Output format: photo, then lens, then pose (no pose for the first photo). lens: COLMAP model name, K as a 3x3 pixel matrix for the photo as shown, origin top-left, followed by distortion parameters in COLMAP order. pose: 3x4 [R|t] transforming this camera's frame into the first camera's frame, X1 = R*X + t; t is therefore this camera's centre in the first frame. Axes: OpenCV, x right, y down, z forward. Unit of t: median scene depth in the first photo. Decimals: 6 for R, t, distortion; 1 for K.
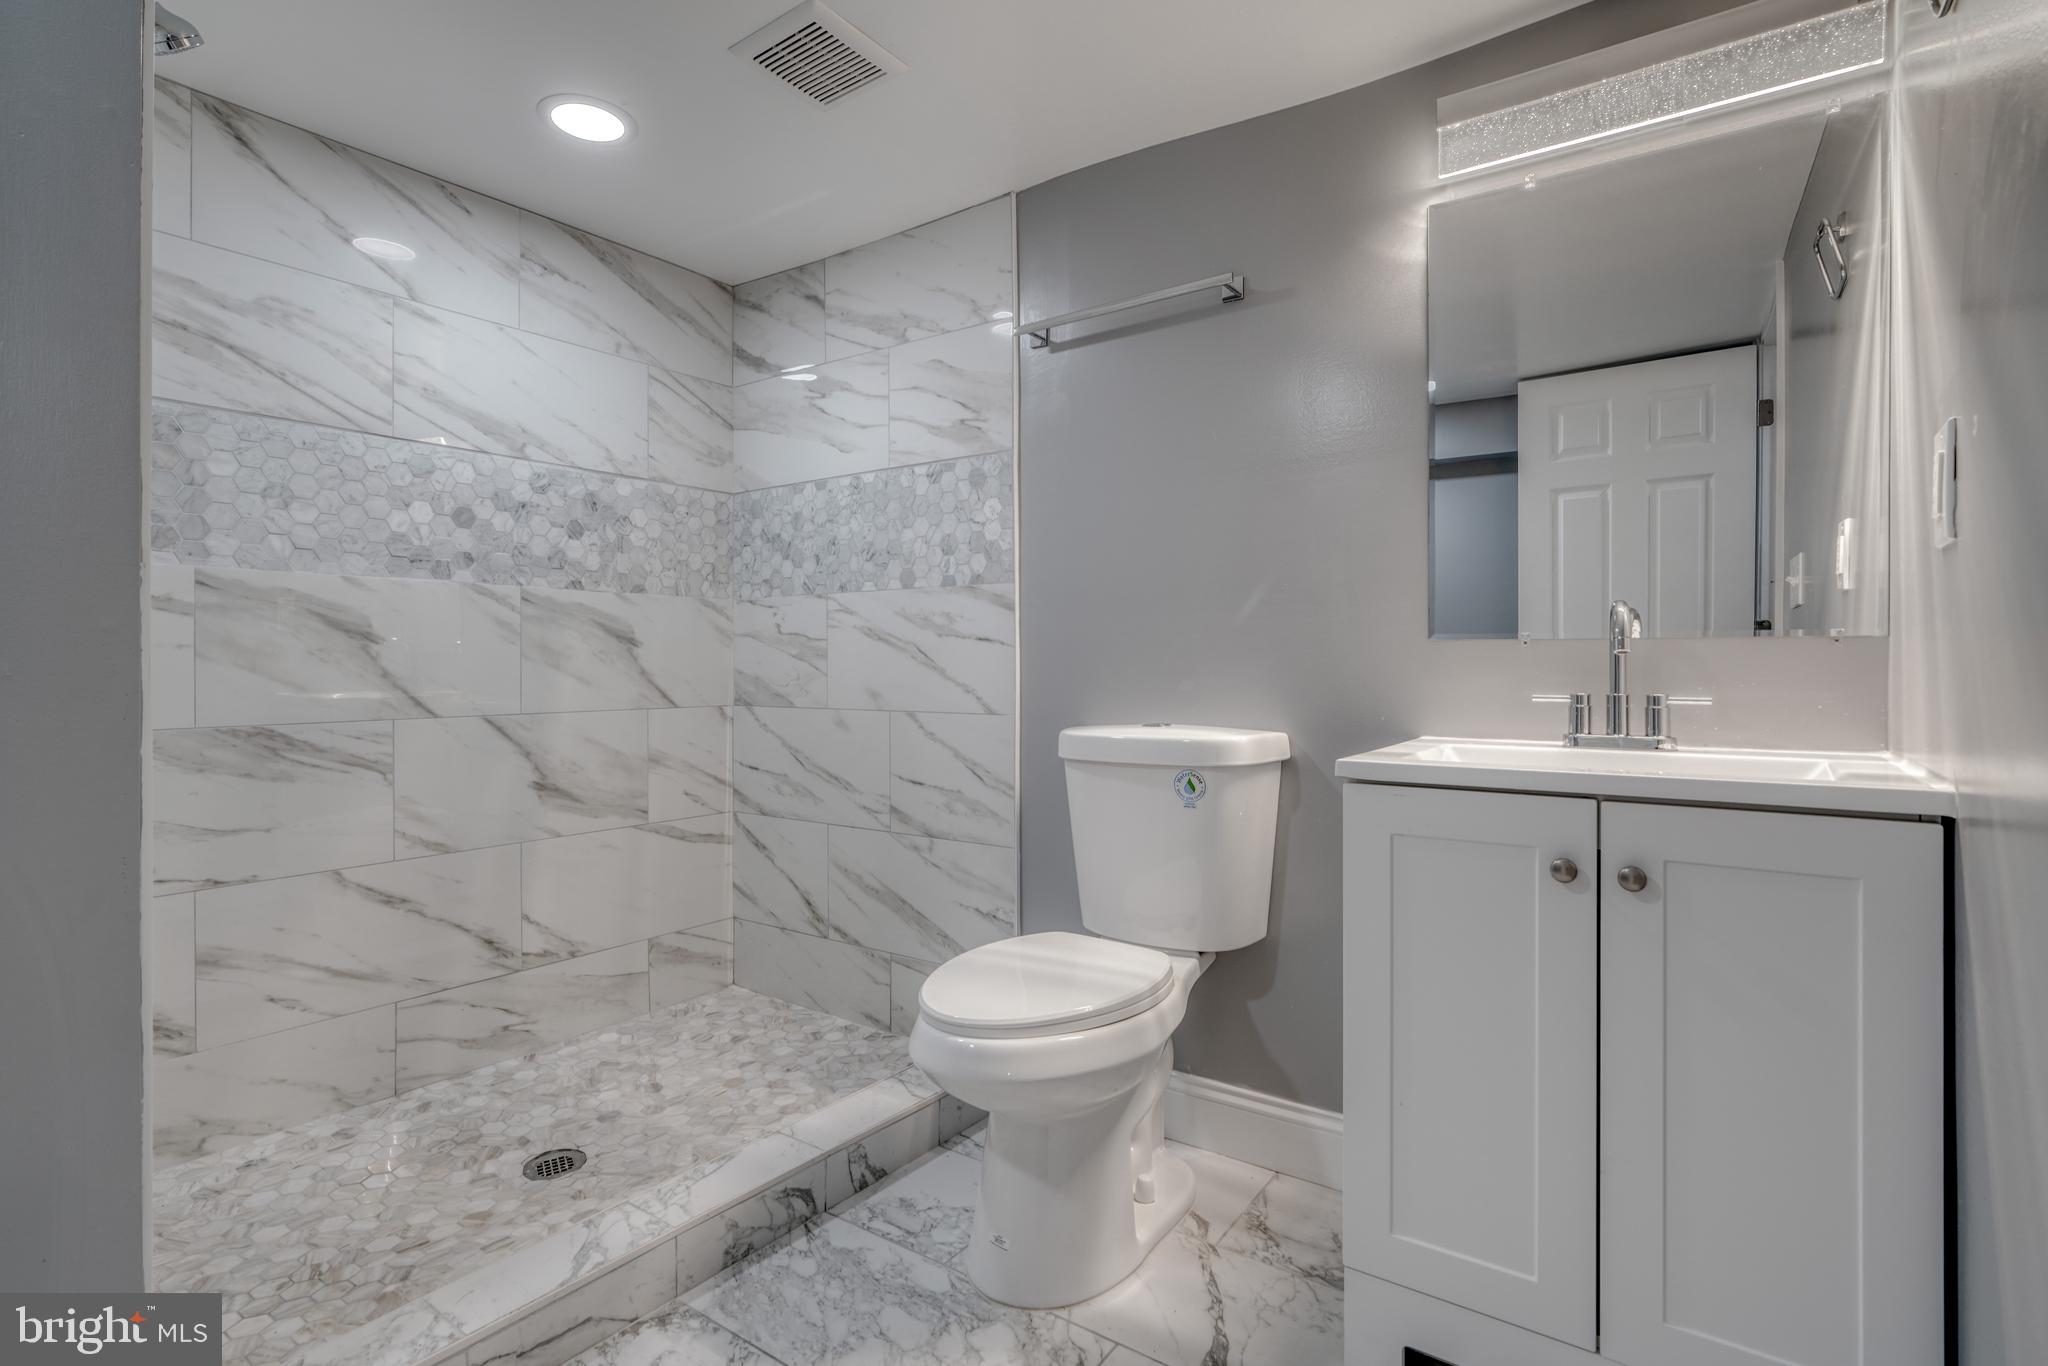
lens RADIAL K [[980.0, 0, 1040.4], [0, 980.0, 666.7], [0, 0, 1]] dist [-0.013667, 0.004970]
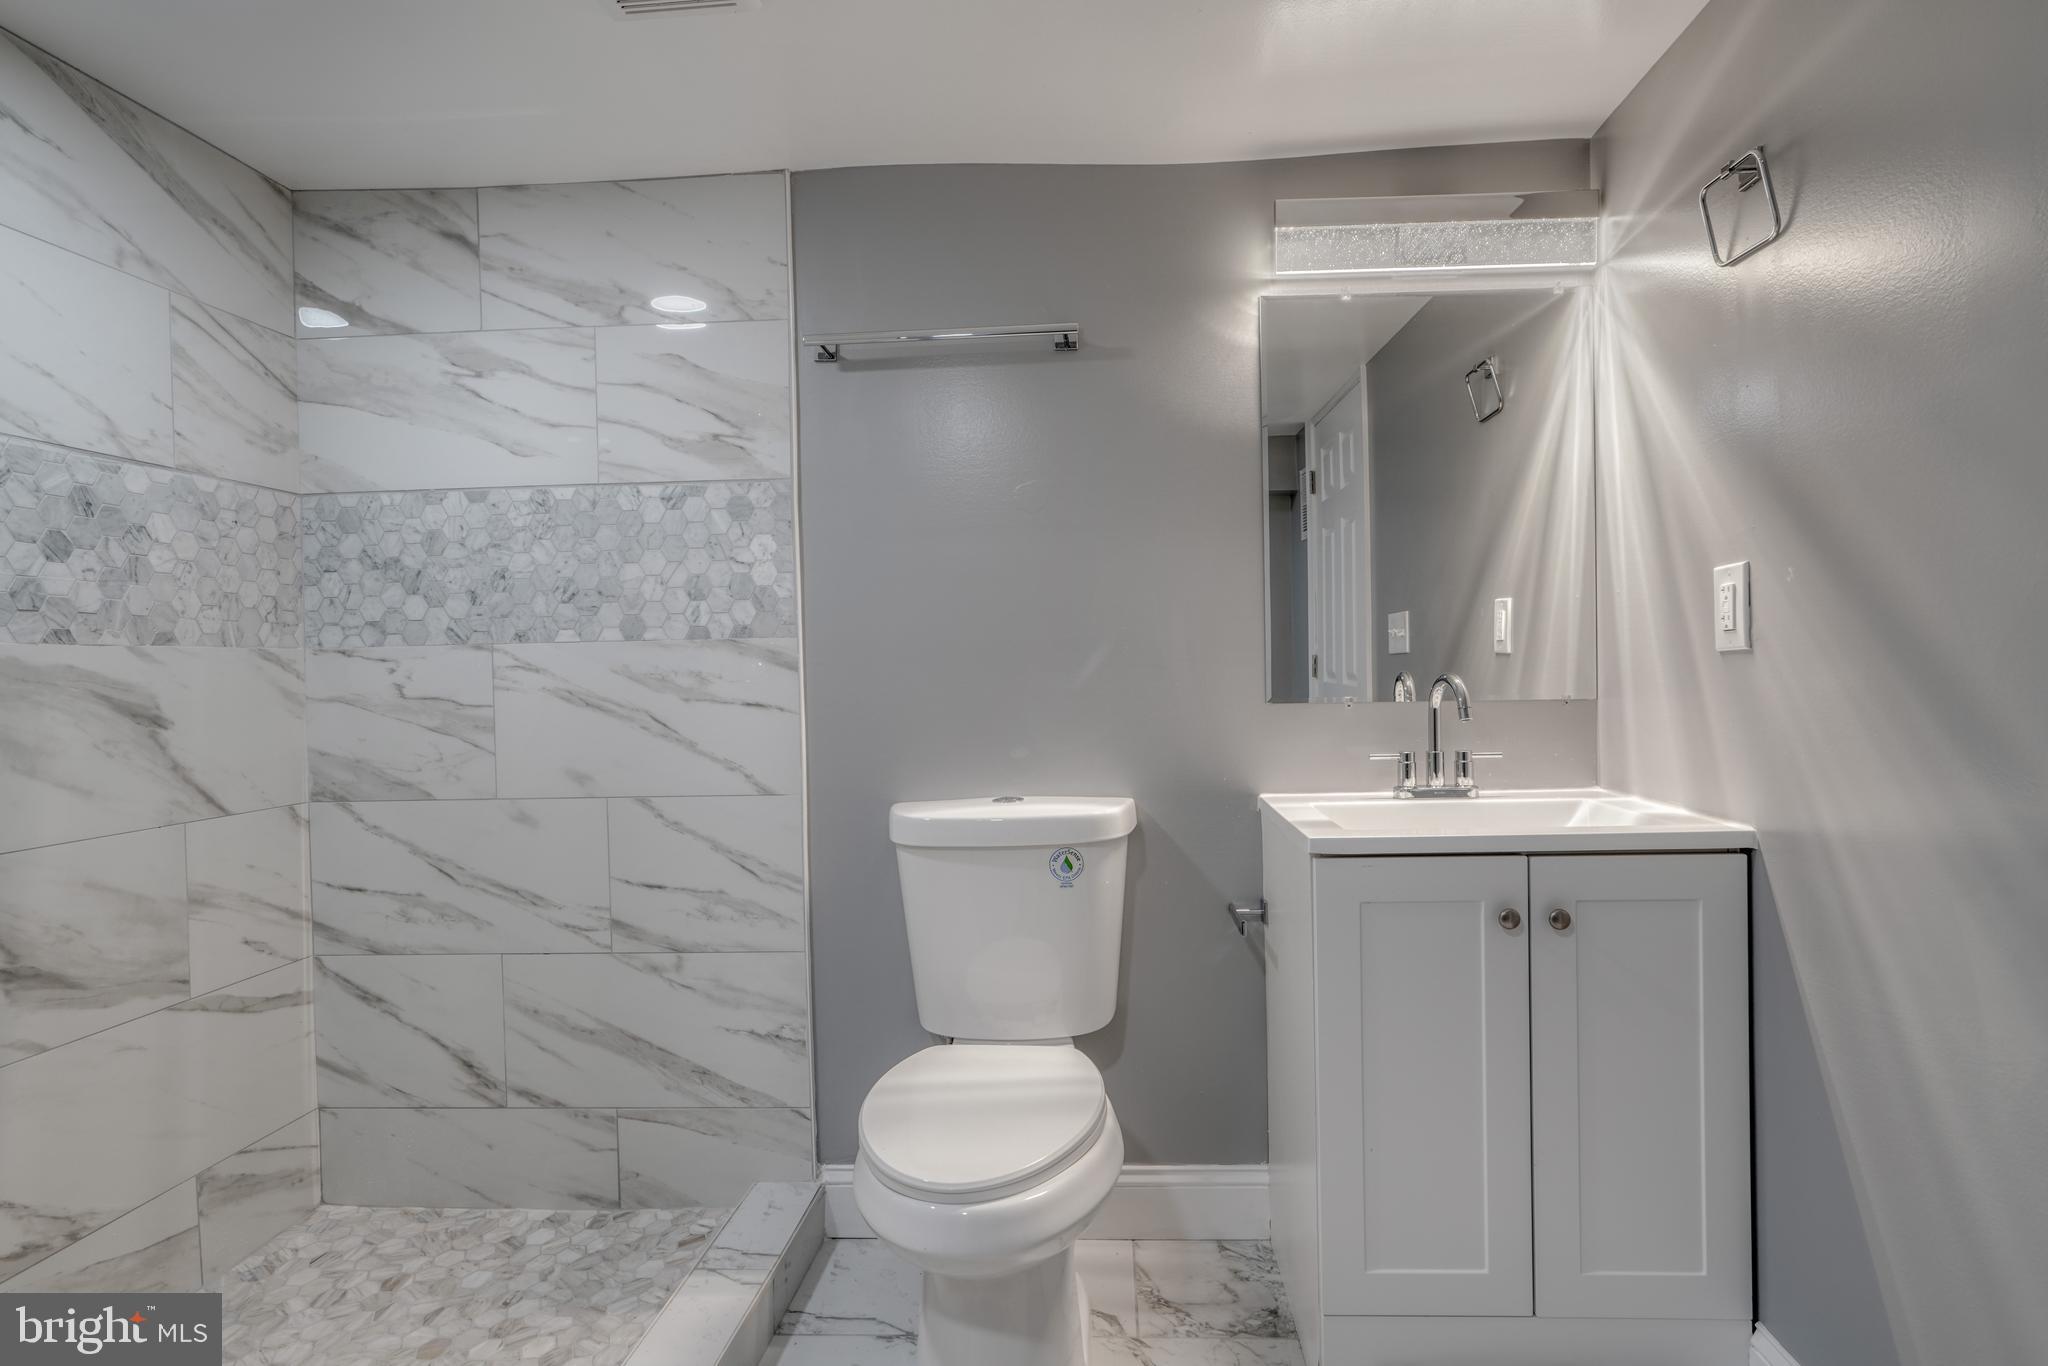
lens RADIAL K [[1041.1, 0, 1036.3], [0, 1041.1, 672.4], [0, 0, 1]] dist [-0.013509, 0.005403]
pose [[0.844838, -0.021446, 0.534592, -0.330671], [0.018819, 0.999769, 0.010368, -0.060906], [-0.534691, 0.001301, 0.845047, 0.134756]]
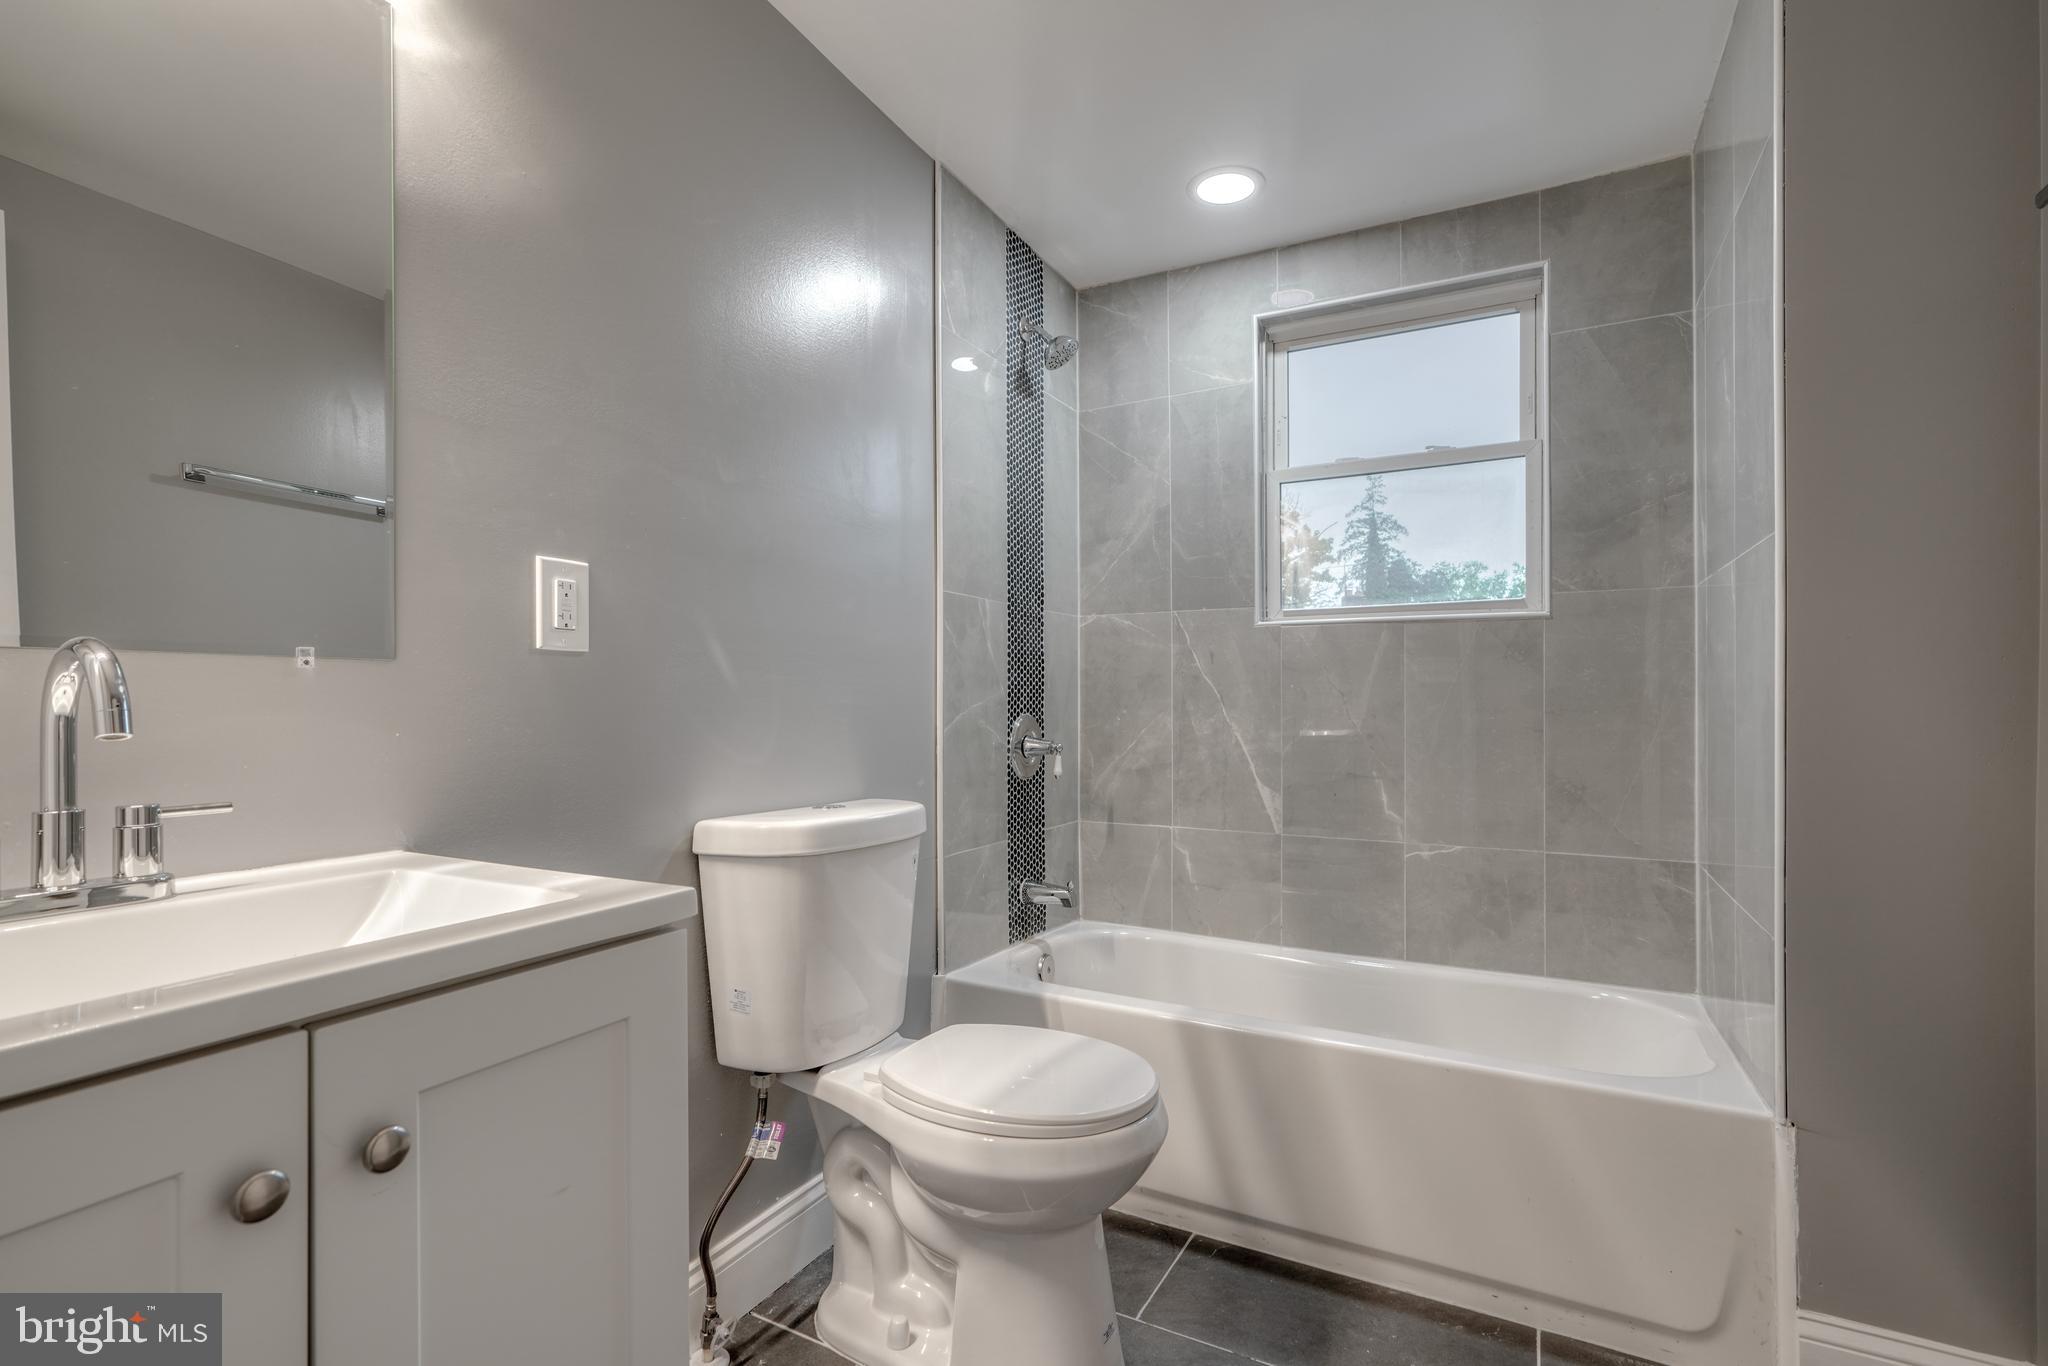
lens RADIAL K [[940.5, 0, 1010.5], [0, 940.5, 702.0], [0, 0, 1]] dist [-0.011397, 0.005234]
pose [[-0.120922, 0.009369, 0.992618, 0.015641], [-0.002295, 0.999950, -0.009718, -0.018256], [-0.992659, -0.003453, -0.120895, 0.373382]]
